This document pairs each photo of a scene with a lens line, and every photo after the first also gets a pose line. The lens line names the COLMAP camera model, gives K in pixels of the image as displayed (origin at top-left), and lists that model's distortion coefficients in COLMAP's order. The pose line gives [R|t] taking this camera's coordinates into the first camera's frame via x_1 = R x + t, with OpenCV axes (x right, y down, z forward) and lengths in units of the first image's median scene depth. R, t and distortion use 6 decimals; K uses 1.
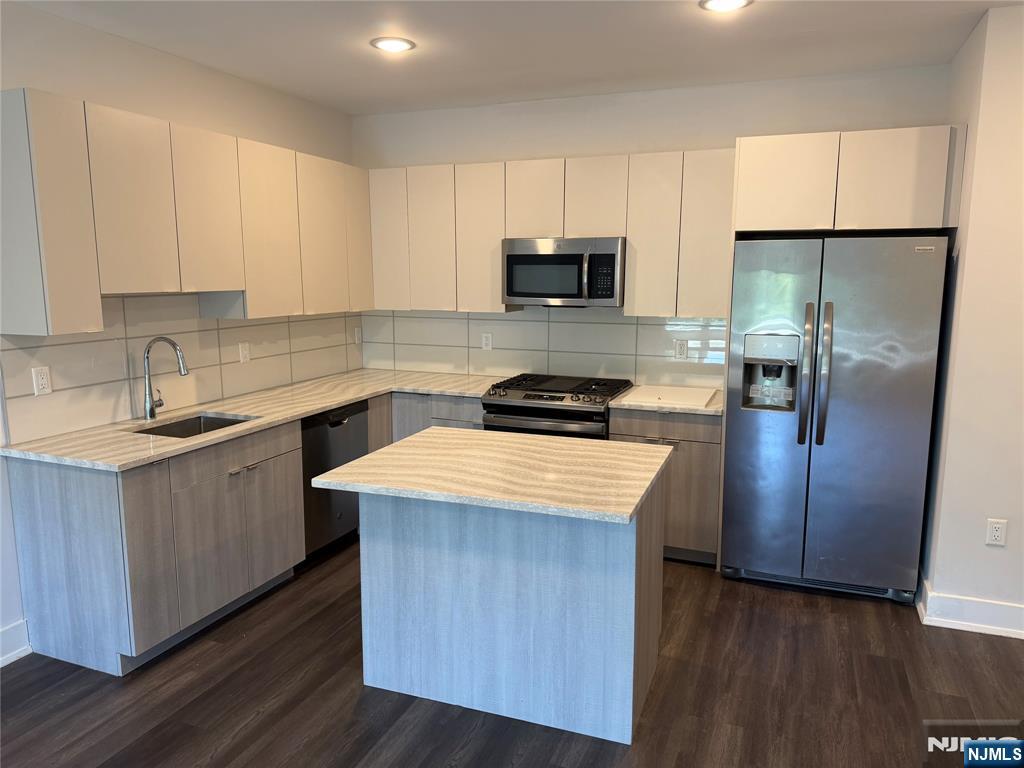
lens RADIAL K [[716.2, 0, 513.5], [0, 716.2, 389.1], [0, 0, 1]] dist [0.111209, -0.165970]
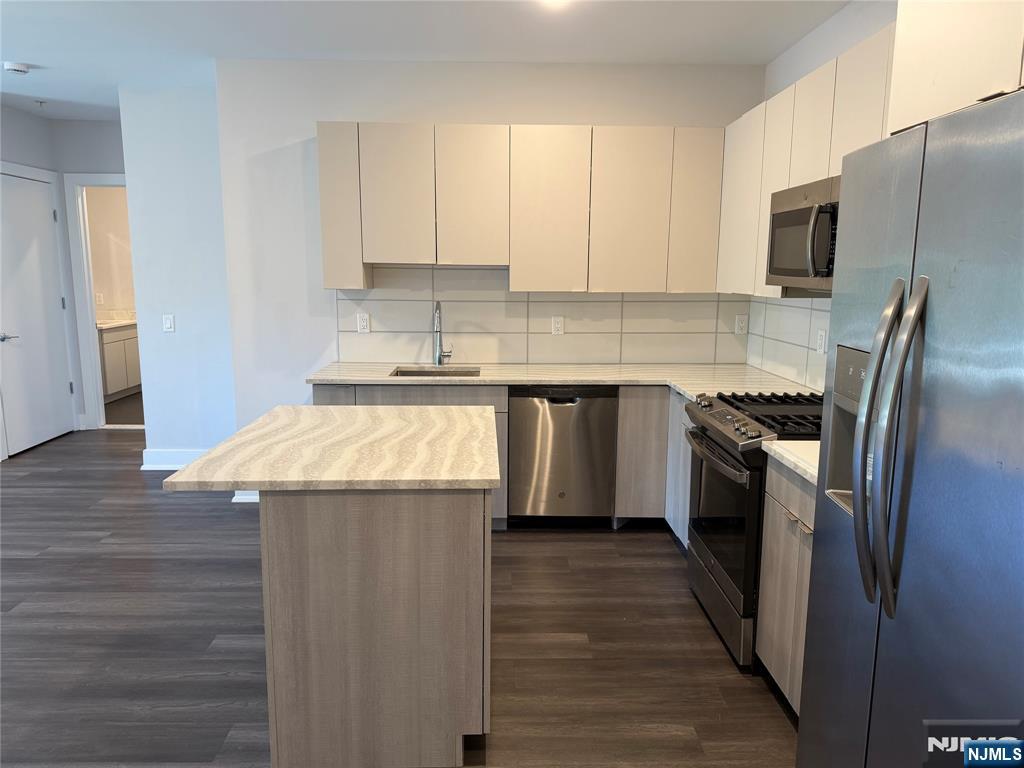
lens RADIAL K [[716.2, 0, 513.5], [0, 716.2, 389.1], [0, 0, 1]] dist [0.111209, -0.165970]
pose [[0.377875, 0.150612, -0.913524, 0.720991], [-0.156100, 0.982919, 0.097484, -0.062022], [0.912602, 0.105764, 0.394931, 0.638063]]
